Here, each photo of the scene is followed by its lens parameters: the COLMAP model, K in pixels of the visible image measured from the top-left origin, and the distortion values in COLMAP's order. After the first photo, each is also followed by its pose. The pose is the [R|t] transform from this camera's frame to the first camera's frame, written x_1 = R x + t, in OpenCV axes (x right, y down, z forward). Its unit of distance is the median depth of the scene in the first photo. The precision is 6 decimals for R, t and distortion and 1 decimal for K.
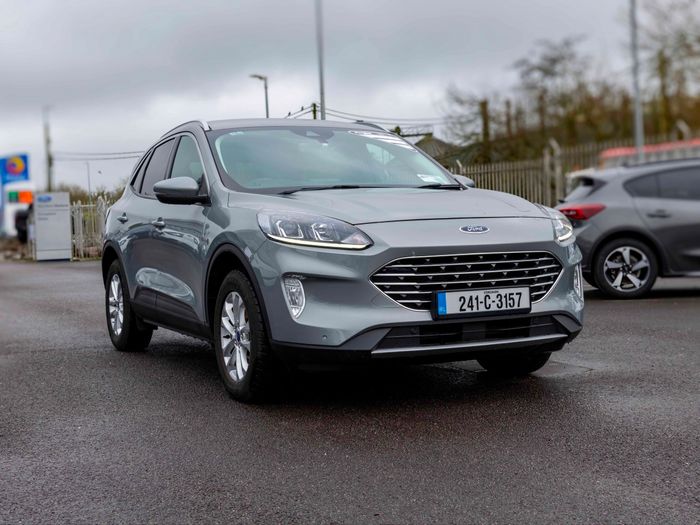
lens RADIAL K [[1005.3, 0, 350.0], [0, 1005.3, 262.5], [0, 0, 1]] dist [-0.004400, 0.025247]
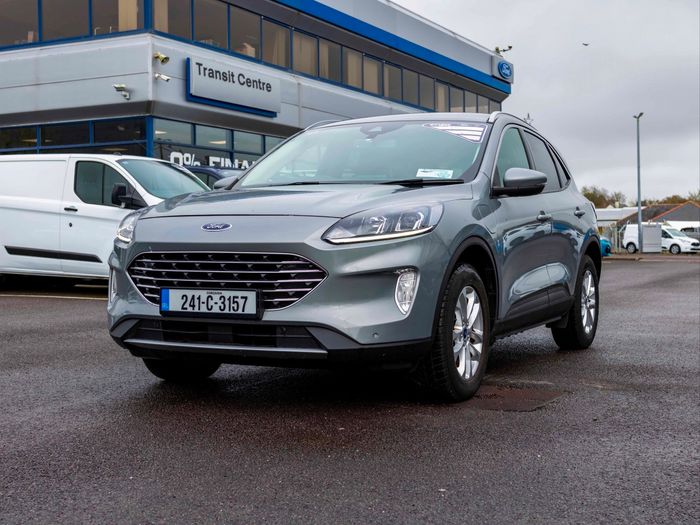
lens RADIAL K [[1005.3, 0, 350.0], [0, 1005.3, 262.5], [0, 0, 1]] dist [-0.004400, 0.025247]
pose [[0.631569, 0.049196, -0.773758, 0.962239], [-0.048257, 0.998544, 0.024099, -0.028712], [0.773817, 0.022119, 0.633023, 0.499346]]
